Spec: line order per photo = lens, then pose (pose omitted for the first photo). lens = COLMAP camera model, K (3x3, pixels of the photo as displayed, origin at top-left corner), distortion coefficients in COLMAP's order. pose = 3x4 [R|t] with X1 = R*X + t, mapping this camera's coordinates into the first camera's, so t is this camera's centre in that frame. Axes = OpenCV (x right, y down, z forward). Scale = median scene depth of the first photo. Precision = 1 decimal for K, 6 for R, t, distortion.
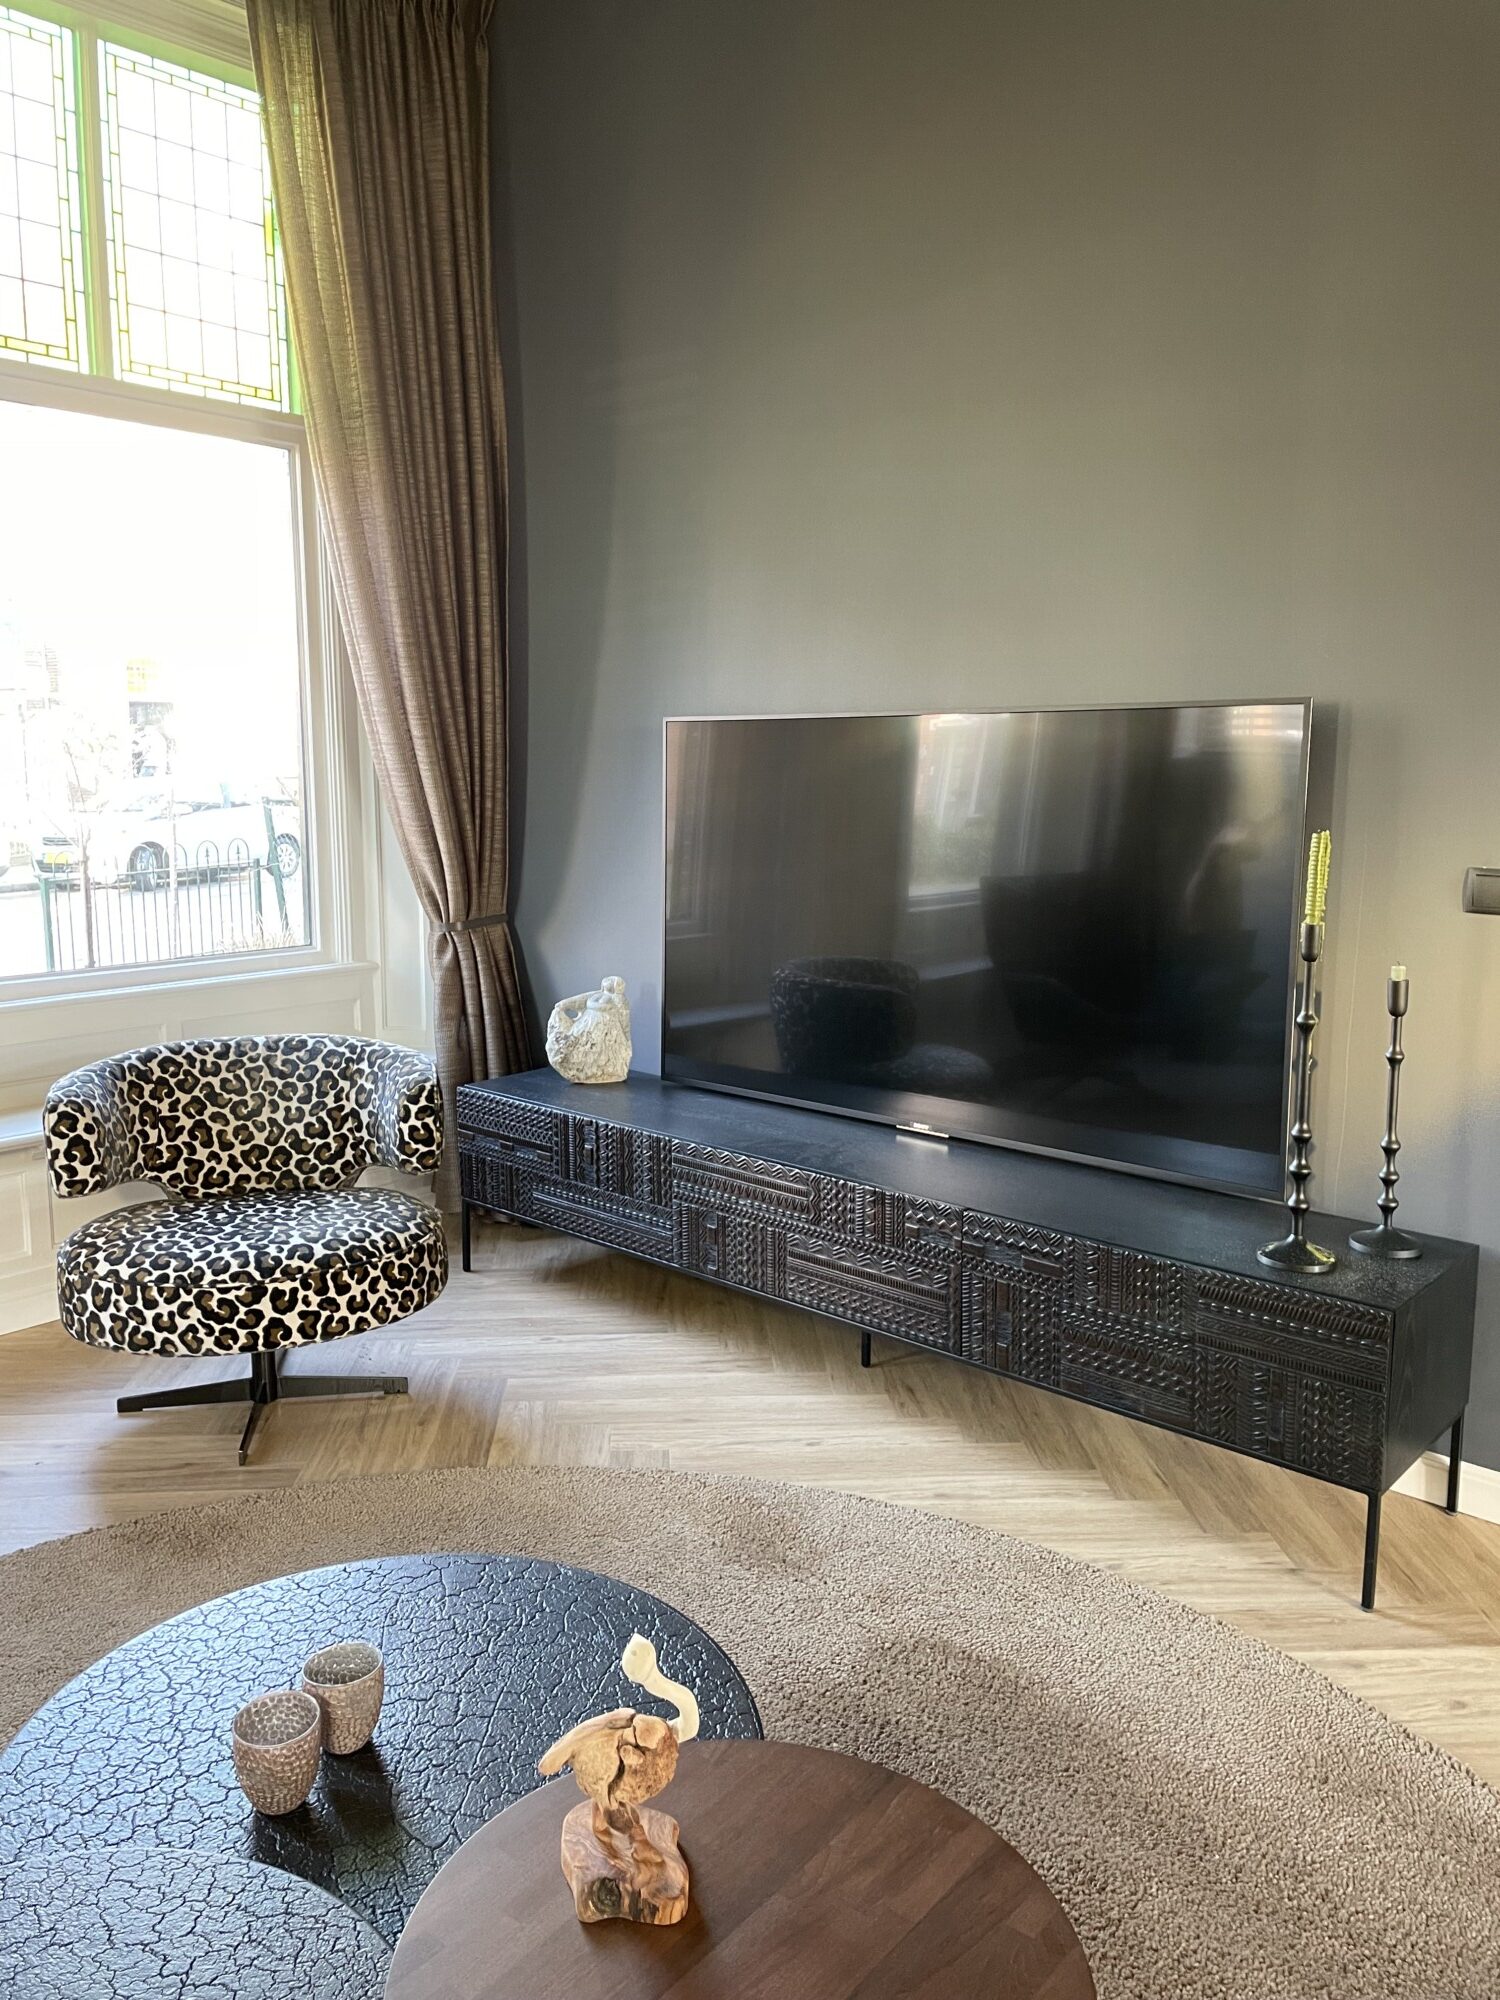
lens RADIAL K [[1482.5, 0, 750.7], [0, 1482.5, 990.5], [0, 0, 1]] dist [-0.000416, -0.007150]
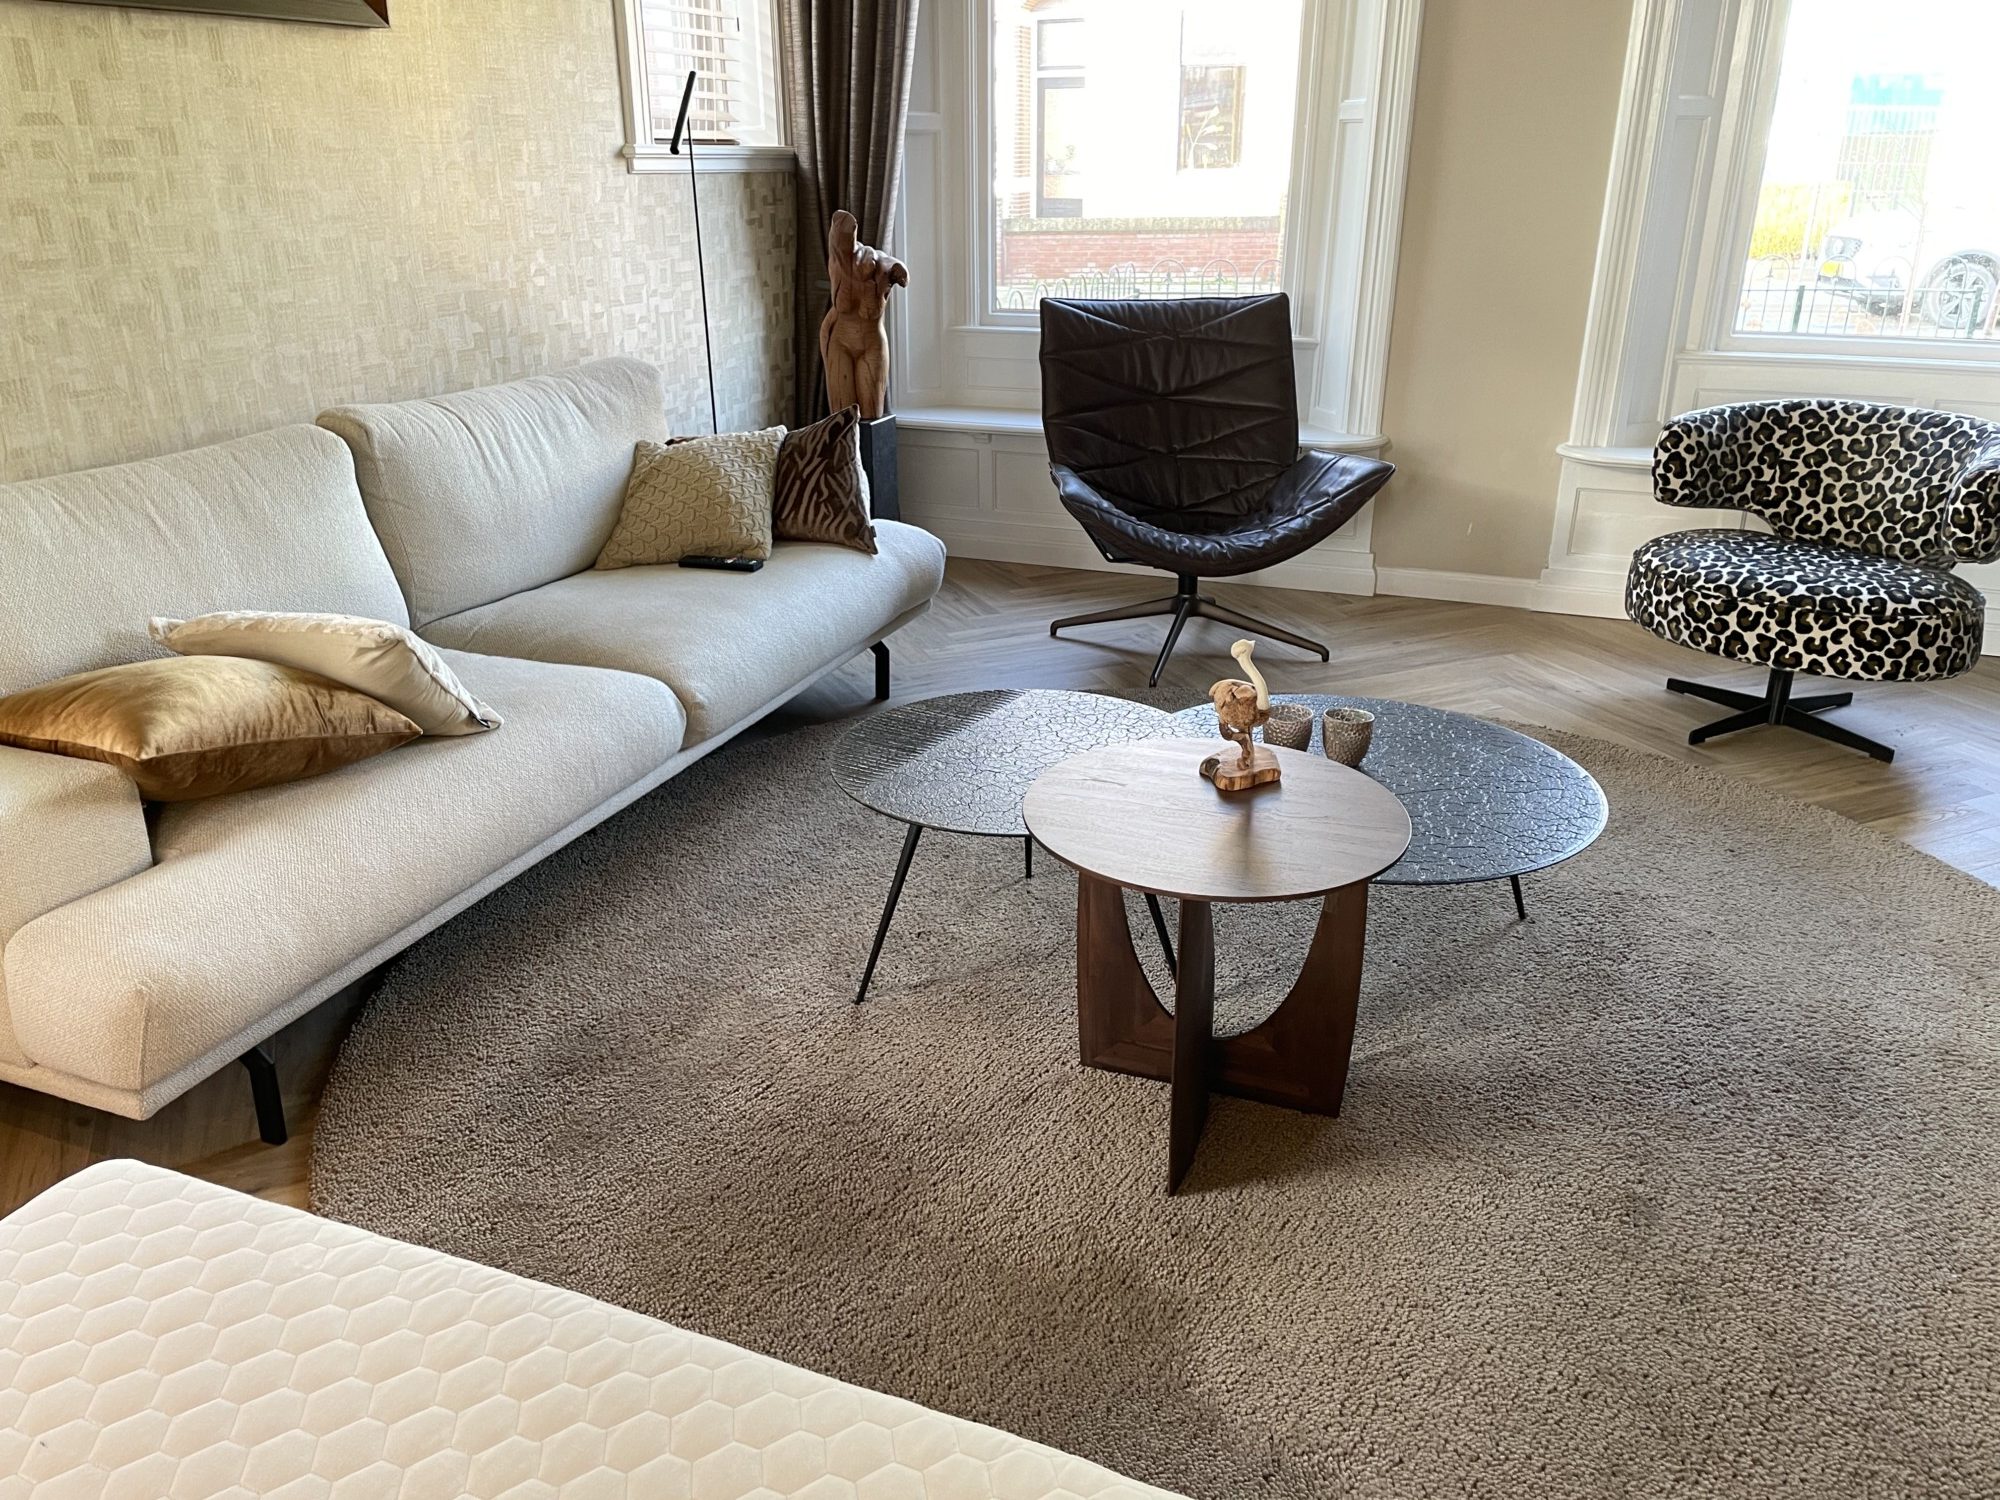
lens RADIAL K [[1482.5, 0, 1000.5], [0, 1482.5, 752.3], [0, 0, 1]] dist [-0.000416, -0.007150]
pose [[0.353601, 0.352175, -0.866567, 0.478609], [-0.136205, 0.935929, 0.324786, 0.007709], [0.925427, 0.003186, 0.378914, 0.013776]]
